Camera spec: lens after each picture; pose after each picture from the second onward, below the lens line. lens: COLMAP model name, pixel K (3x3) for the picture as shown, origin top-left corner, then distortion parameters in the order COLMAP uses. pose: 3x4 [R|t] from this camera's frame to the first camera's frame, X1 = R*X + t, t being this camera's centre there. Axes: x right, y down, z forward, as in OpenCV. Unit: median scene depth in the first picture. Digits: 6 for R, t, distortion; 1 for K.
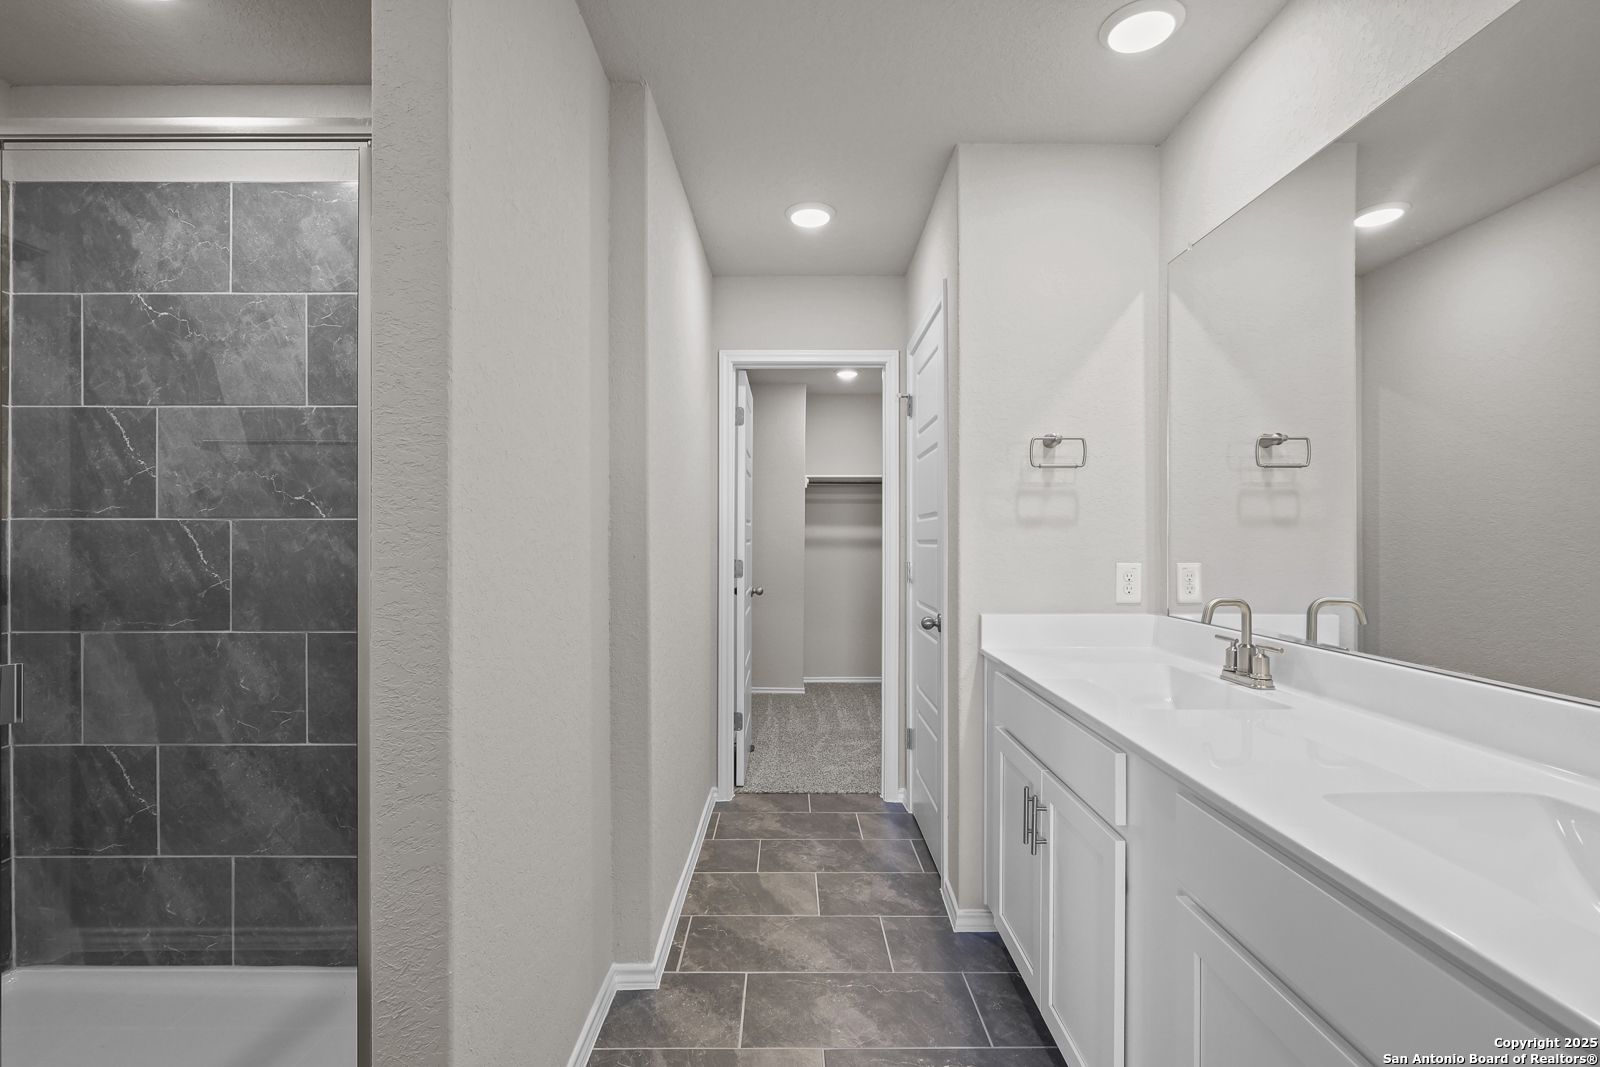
lens RADIAL K [[734.3, 0, 804.7], [0, 734.3, 541.5], [0, 0, 1]] dist [-0.001750, -0.000844]
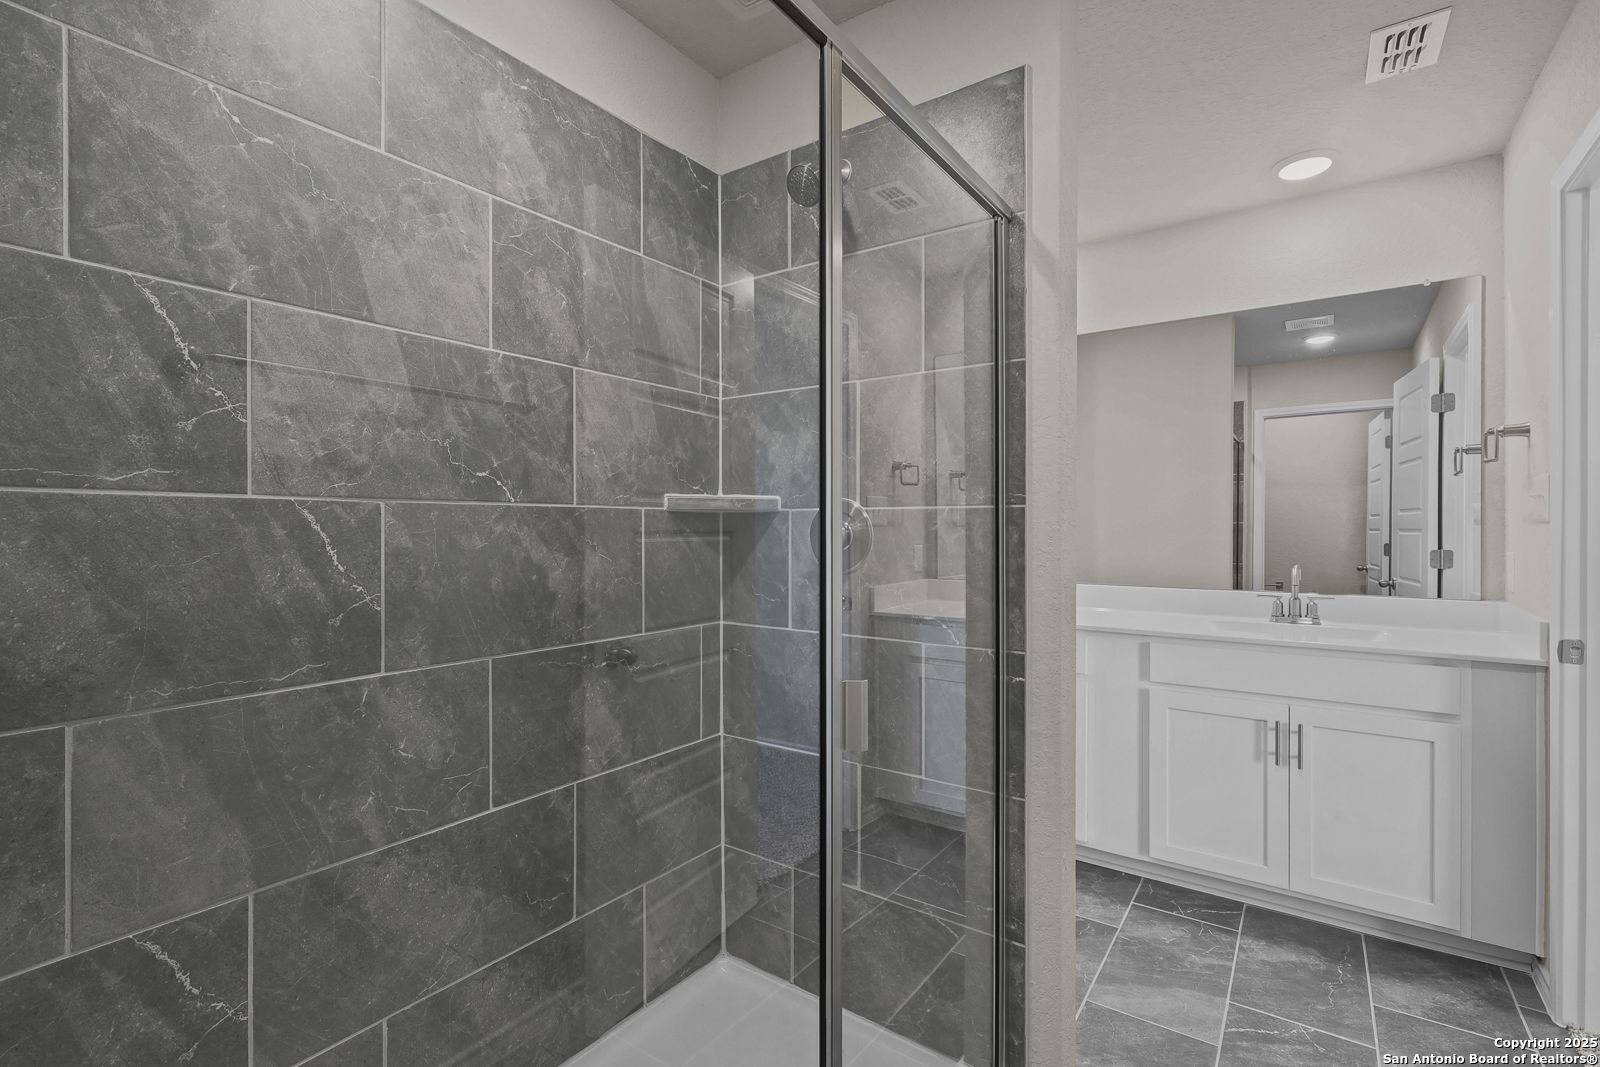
lens RADIAL K [[734.3, 0, 800.4], [0, 734.3, 528.7], [0, 0, 1]] dist [-0.001750, -0.000844]
pose [[0.581121, -0.001349, 0.813816, -1.097030], [0.000129, 0.999999, 0.001566, -0.006528], [-0.813817, -0.000805, 0.581121, 0.322669]]
